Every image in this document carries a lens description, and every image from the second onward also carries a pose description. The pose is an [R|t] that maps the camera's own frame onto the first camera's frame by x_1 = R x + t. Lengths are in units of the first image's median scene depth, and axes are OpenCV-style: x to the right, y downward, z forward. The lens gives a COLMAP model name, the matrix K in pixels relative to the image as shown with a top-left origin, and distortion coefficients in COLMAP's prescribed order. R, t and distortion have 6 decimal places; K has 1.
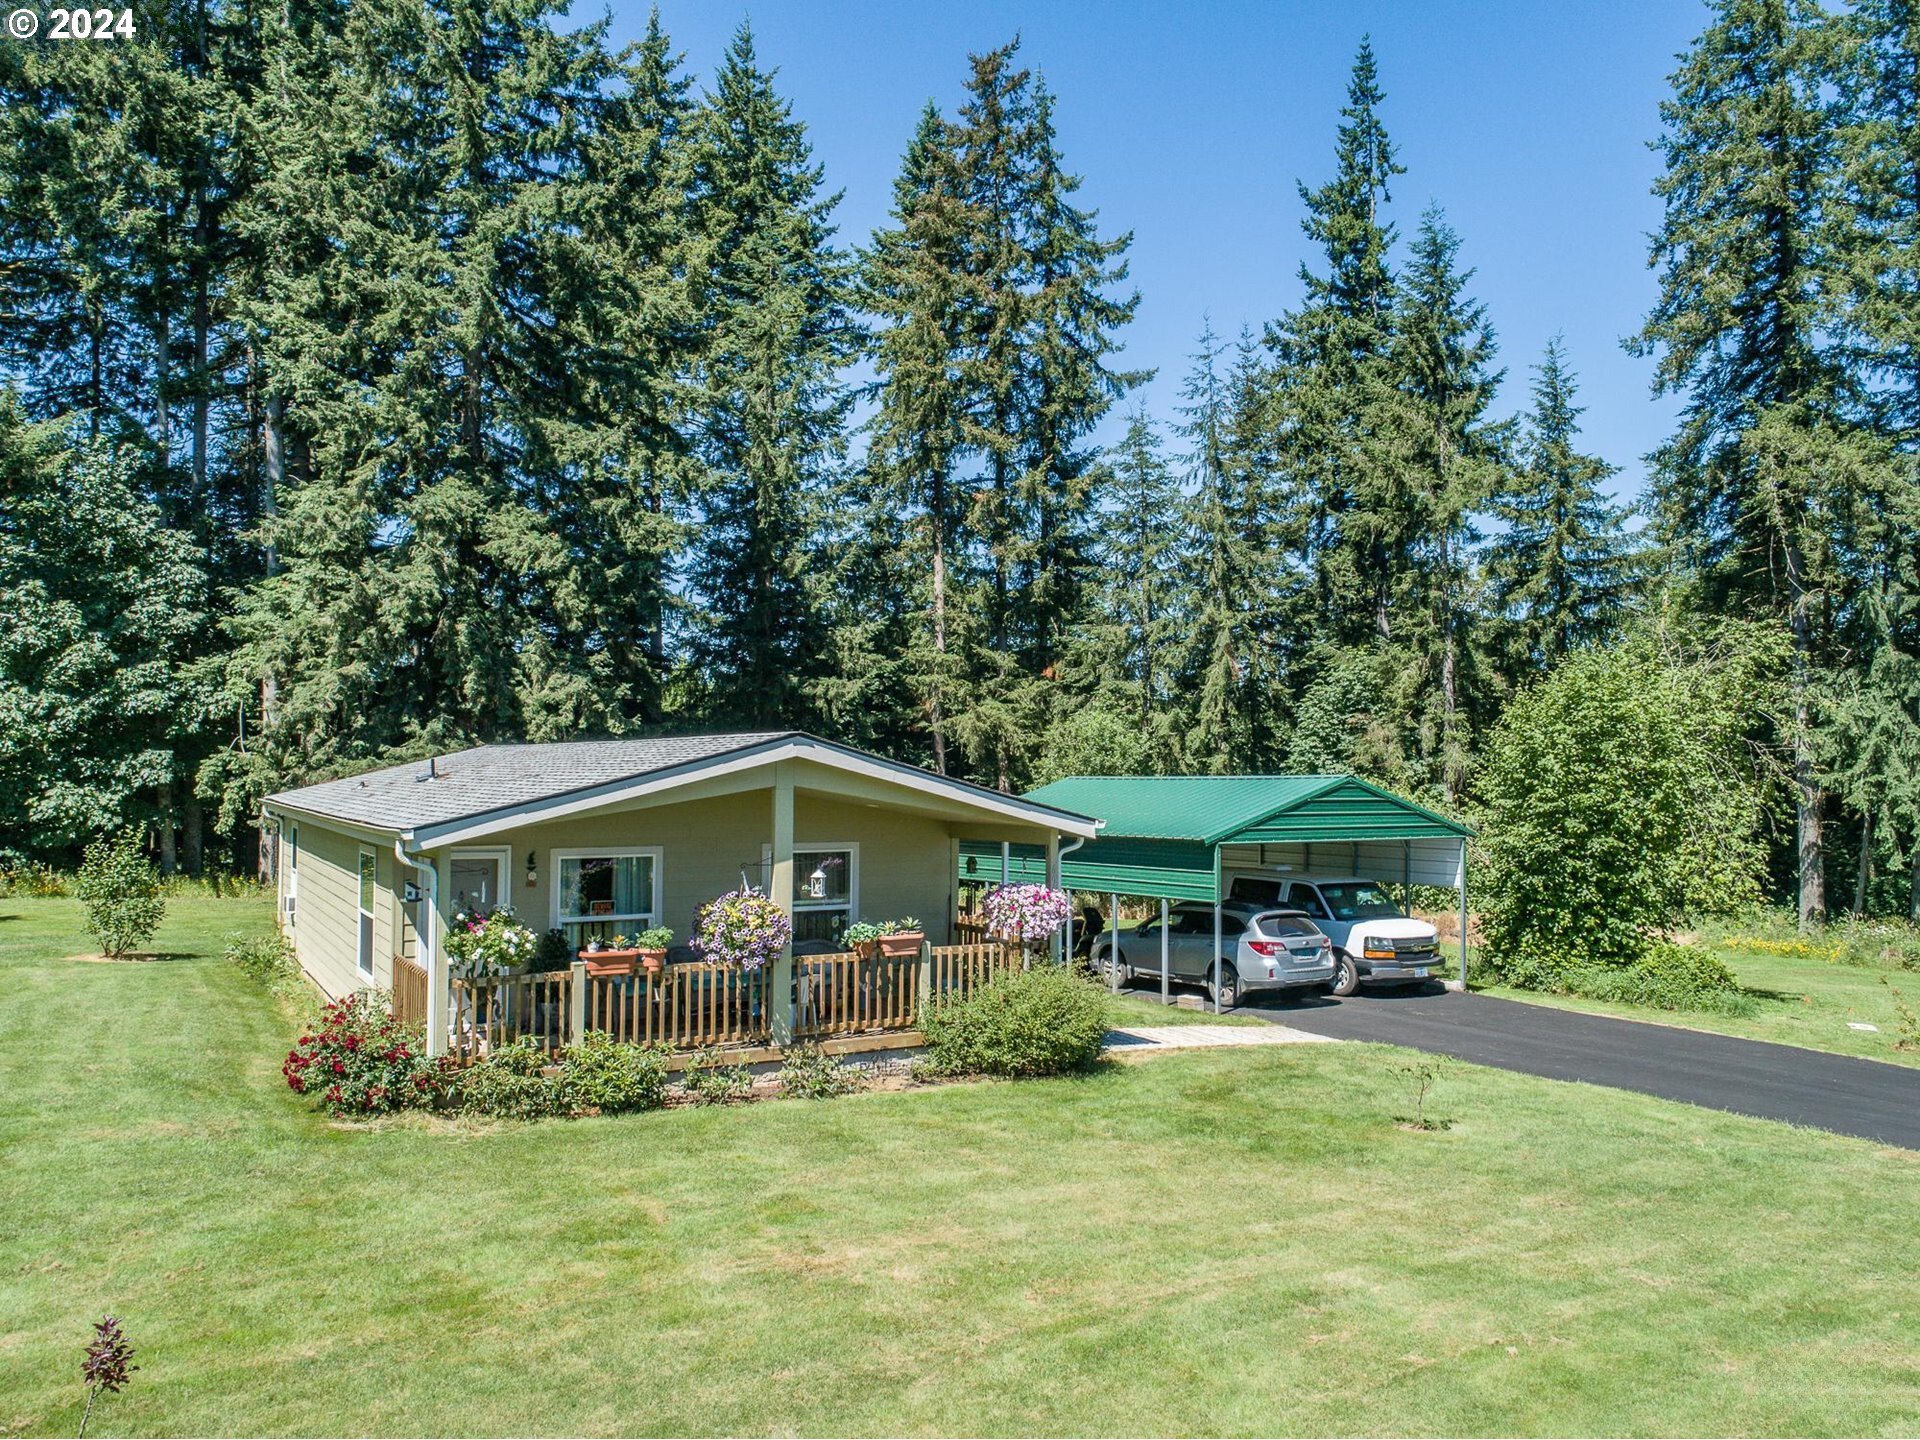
lens RADIAL K [[1438.5, 0, 960.0], [0, 1438.5, 720.0], [0, 0, 1]] dist [-0.013477, -0.003020]
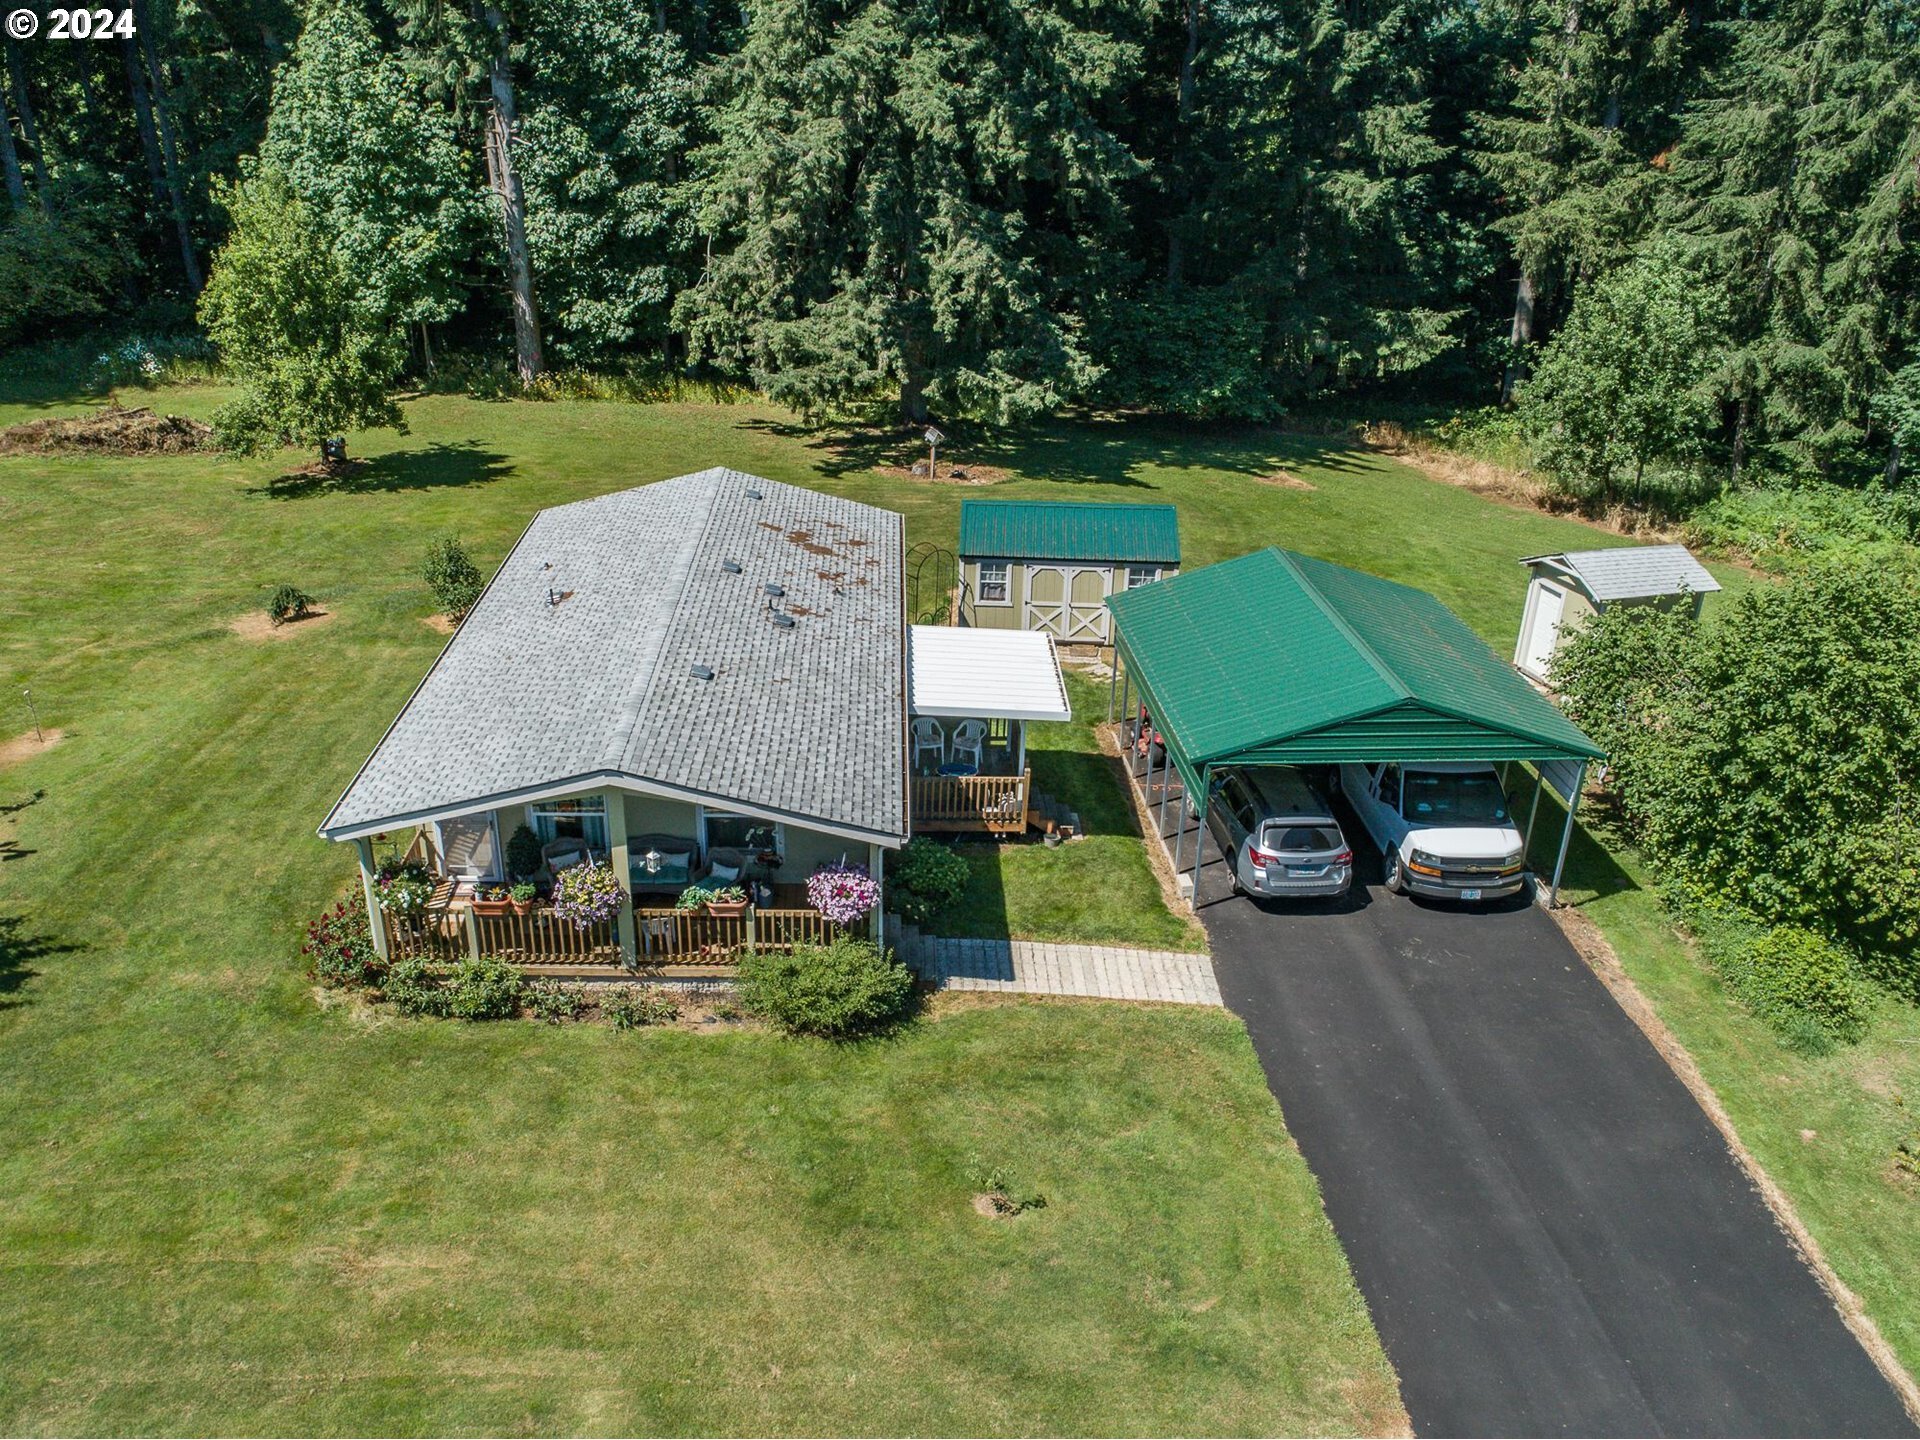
lens RADIAL K [[1593.7, 0, 900.8], [0, 1593.7, 728.5], [0, 0, 1]] dist [0.000908, -0.004451]
pose [[0.861846, 0.213504, -0.460040, 0.224205], [0.014434, 0.896381, 0.443049, -0.192544], [0.506964, -0.388480, 0.769461, 0.022609]]
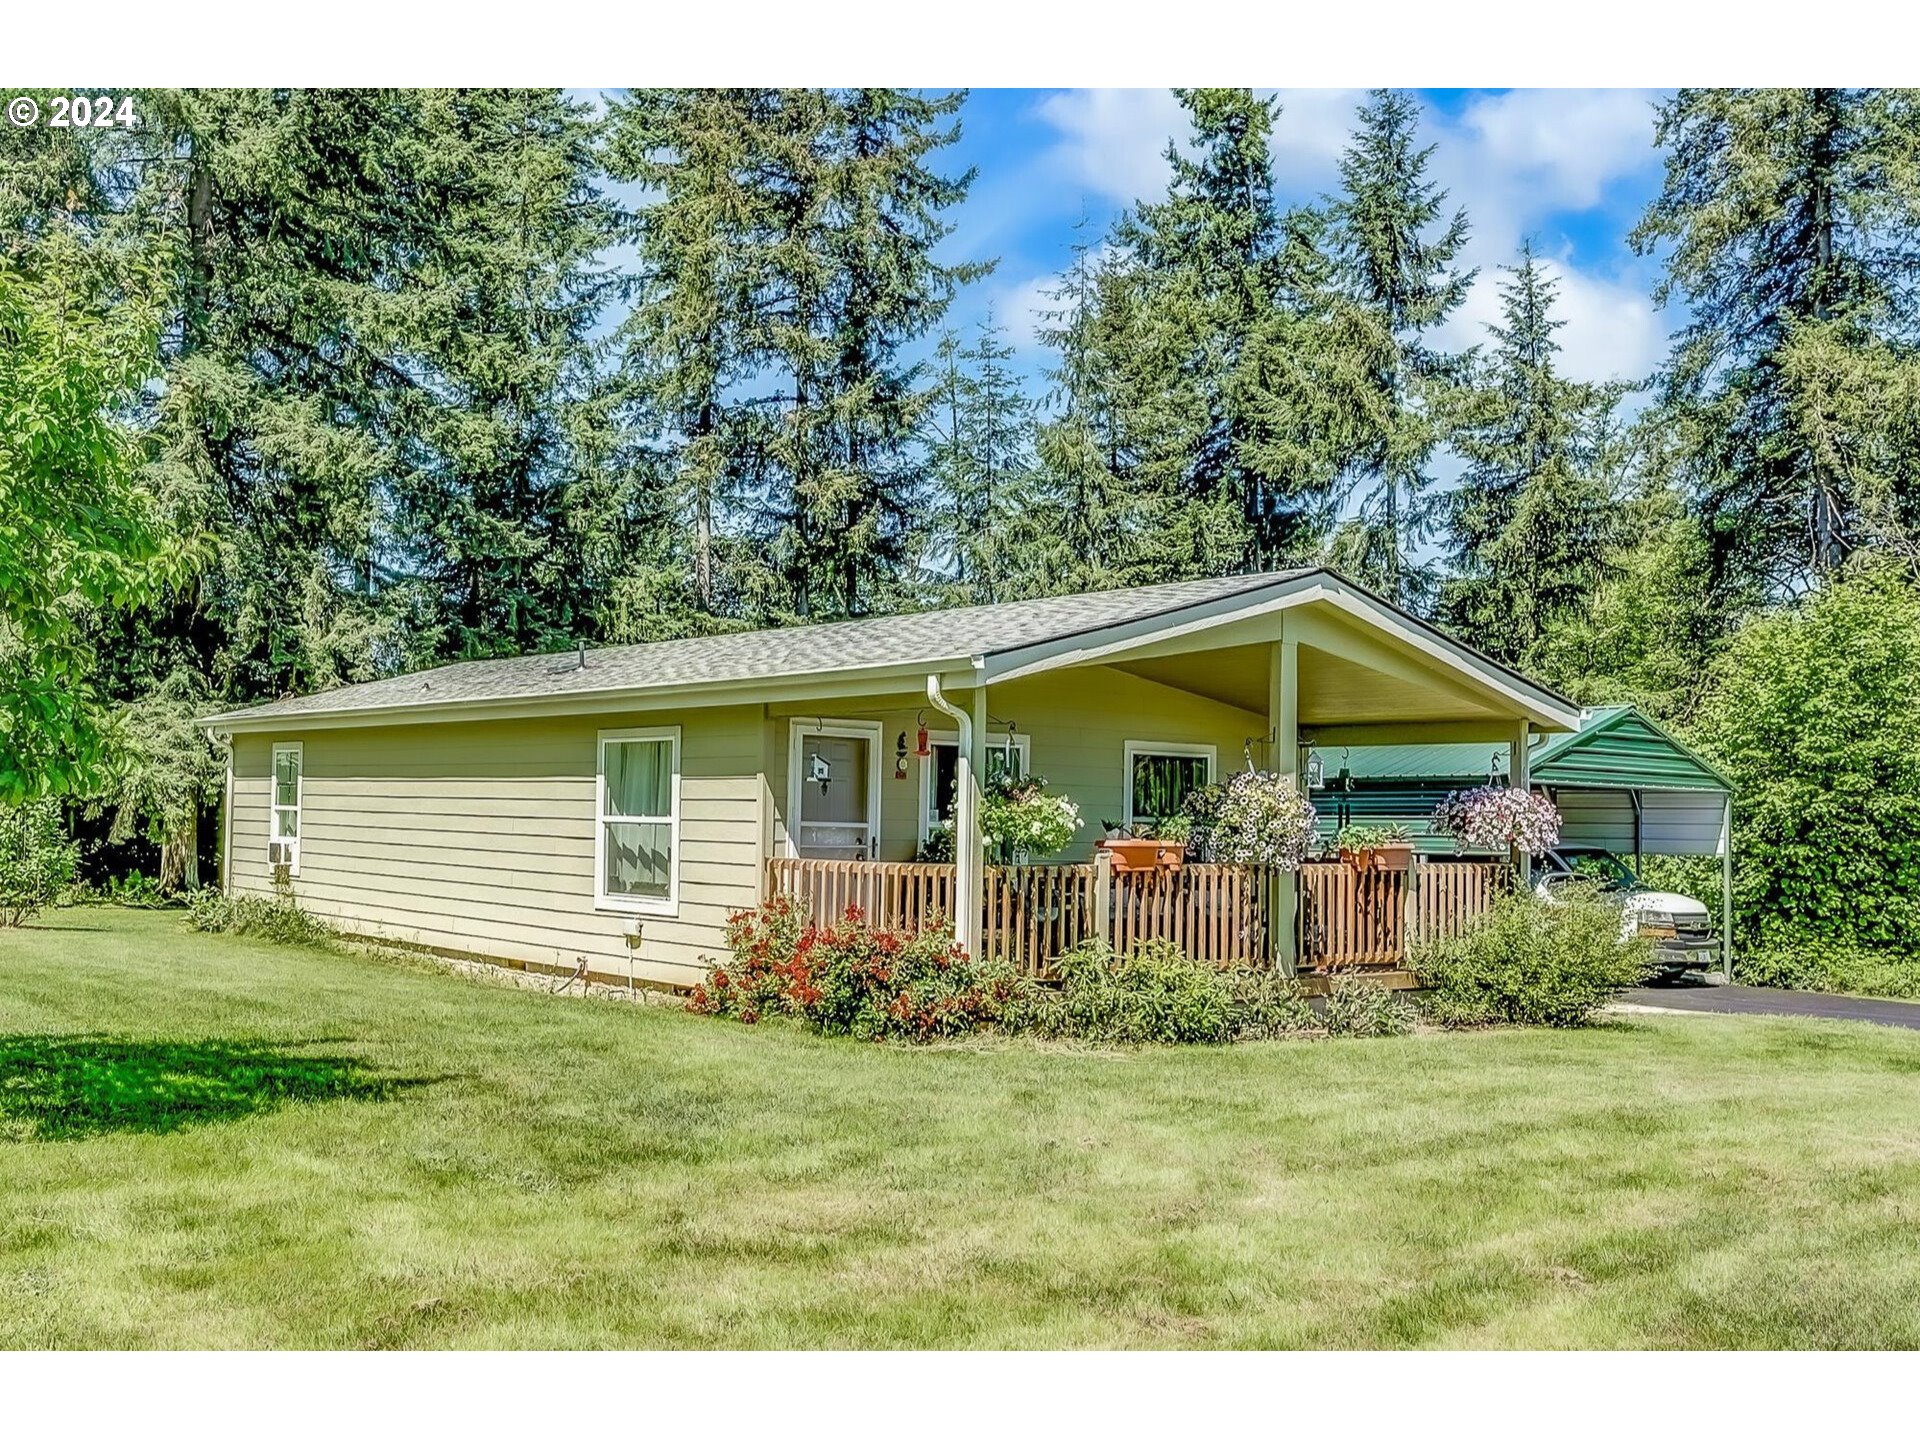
lens RADIAL K [[1814.2, 0, 672.4], [0, 1814.2, 749.6], [0, 0, 1]] dist [-0.002247, 0.010000]
pose [[0.996815, 0.013669, 0.078569, -0.162310], [-0.013832, 0.999903, 0.001531, 0.033171], [-0.078540, -0.002613, 0.996908, 0.020255]]
